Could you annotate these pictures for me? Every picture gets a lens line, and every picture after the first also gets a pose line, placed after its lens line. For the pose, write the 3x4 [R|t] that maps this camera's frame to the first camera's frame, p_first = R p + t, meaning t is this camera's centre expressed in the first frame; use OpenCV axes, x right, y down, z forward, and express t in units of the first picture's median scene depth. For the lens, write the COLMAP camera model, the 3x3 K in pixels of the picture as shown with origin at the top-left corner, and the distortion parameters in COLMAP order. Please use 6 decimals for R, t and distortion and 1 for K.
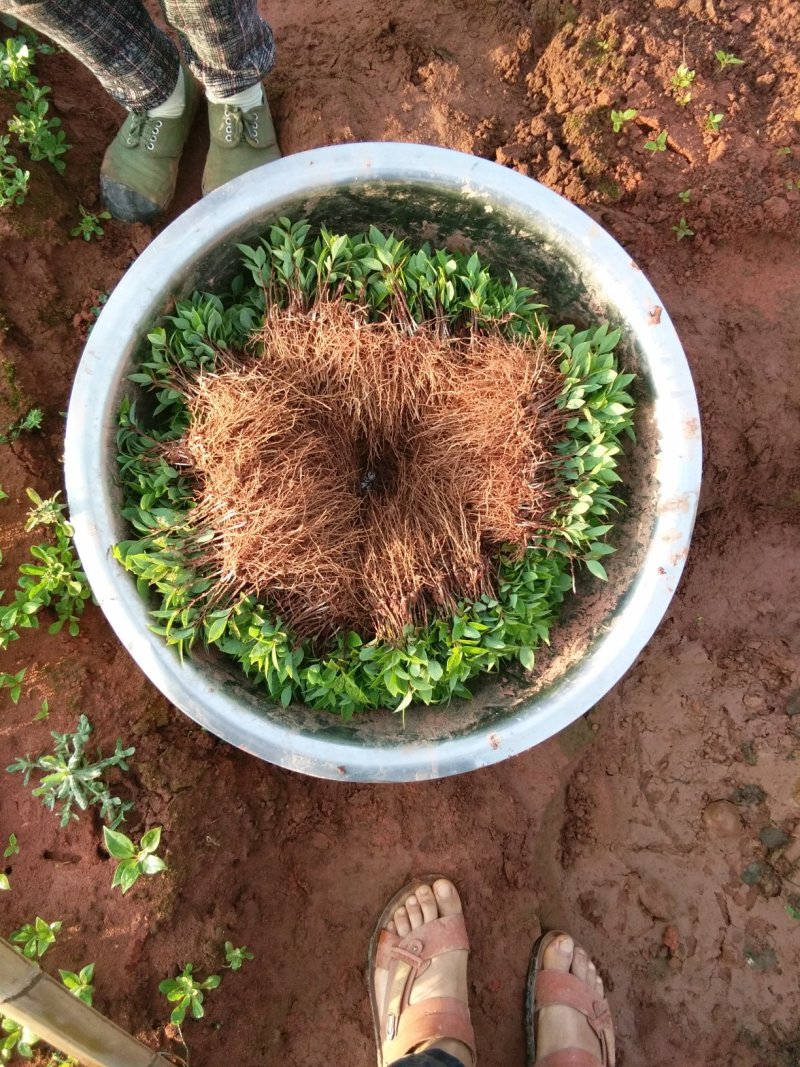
lens RADIAL K [[770.5, 0, 400.0], [0, 770.5, 533.5], [0, 0, 1]] dist [0.005681, -0.004925]
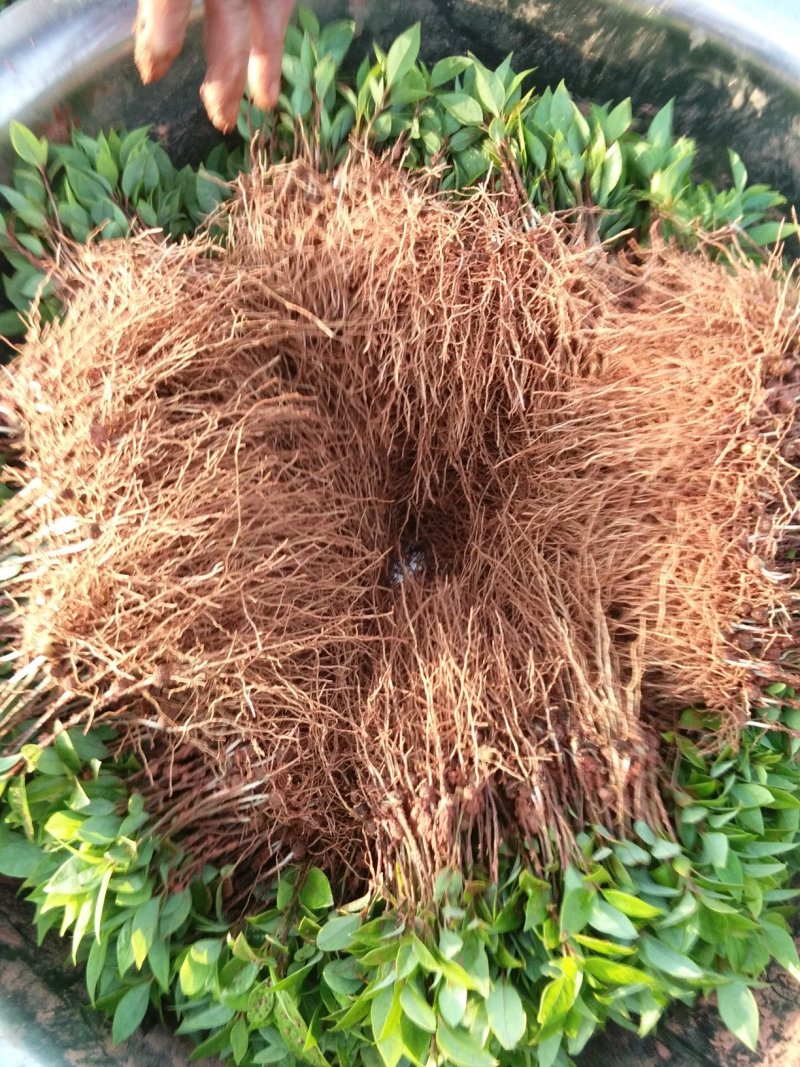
lens RADIAL K [[770.5, 0, 400.0], [0, 770.5, 533.5], [0, 0, 1]] dist [0.005681, -0.004925]
pose [[0.987014, 0.108530, -0.118422, 0.013723], [-0.138971, 0.946673, -0.290683, 0.072421], [0.080559, 0.303366, 0.949463, 0.564153]]
